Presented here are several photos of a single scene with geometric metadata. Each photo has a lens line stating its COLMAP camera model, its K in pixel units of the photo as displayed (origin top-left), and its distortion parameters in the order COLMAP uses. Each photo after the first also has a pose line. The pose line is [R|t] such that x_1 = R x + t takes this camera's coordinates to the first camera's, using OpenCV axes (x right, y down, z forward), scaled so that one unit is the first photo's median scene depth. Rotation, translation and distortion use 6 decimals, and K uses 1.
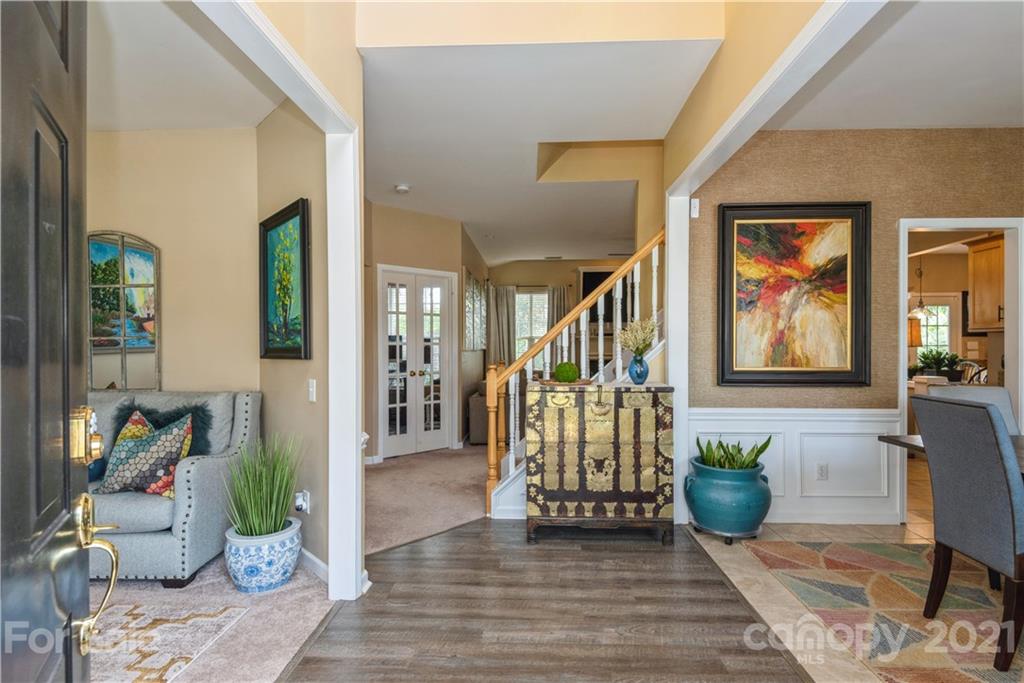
lens RADIAL K [[516.9, 0, 518.9], [0, 516.9, 352.5], [0, 0, 1]] dist [0.019399, -0.000957]
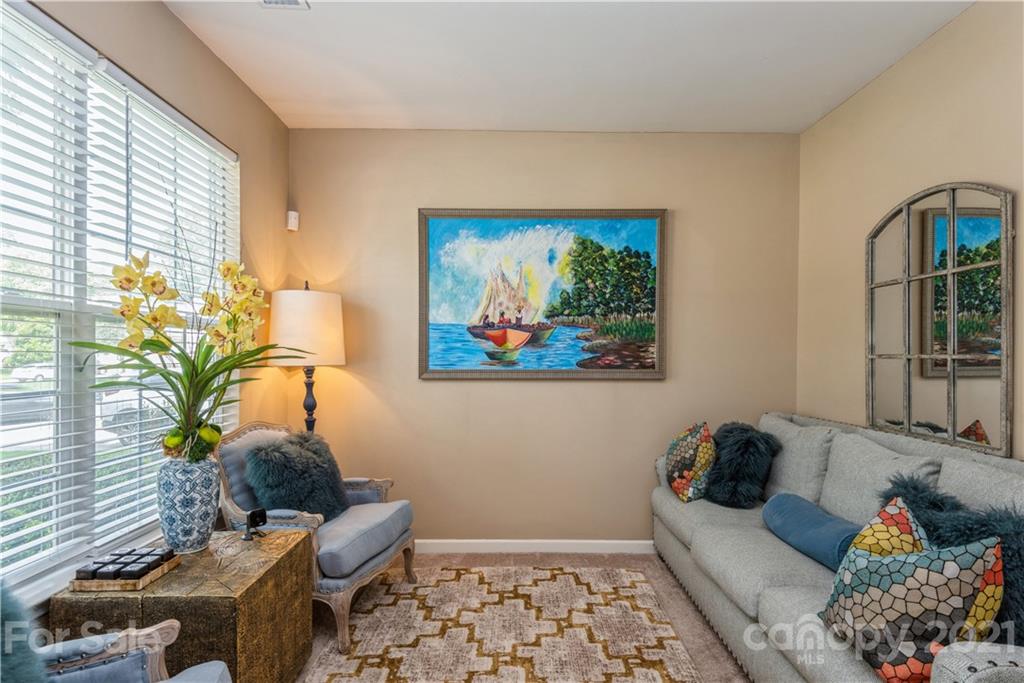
lens RADIAL K [[516.9, 0, 518.9], [0, 516.9, 352.5], [0, 0, 1]] dist [0.019399, -0.000957]
pose [[0.050424, 0.000565, -0.998728, -0.219442], [-0.017607, 0.999845, -0.000323, -0.029606], [0.998573, 0.017601, 0.050426, 0.590349]]
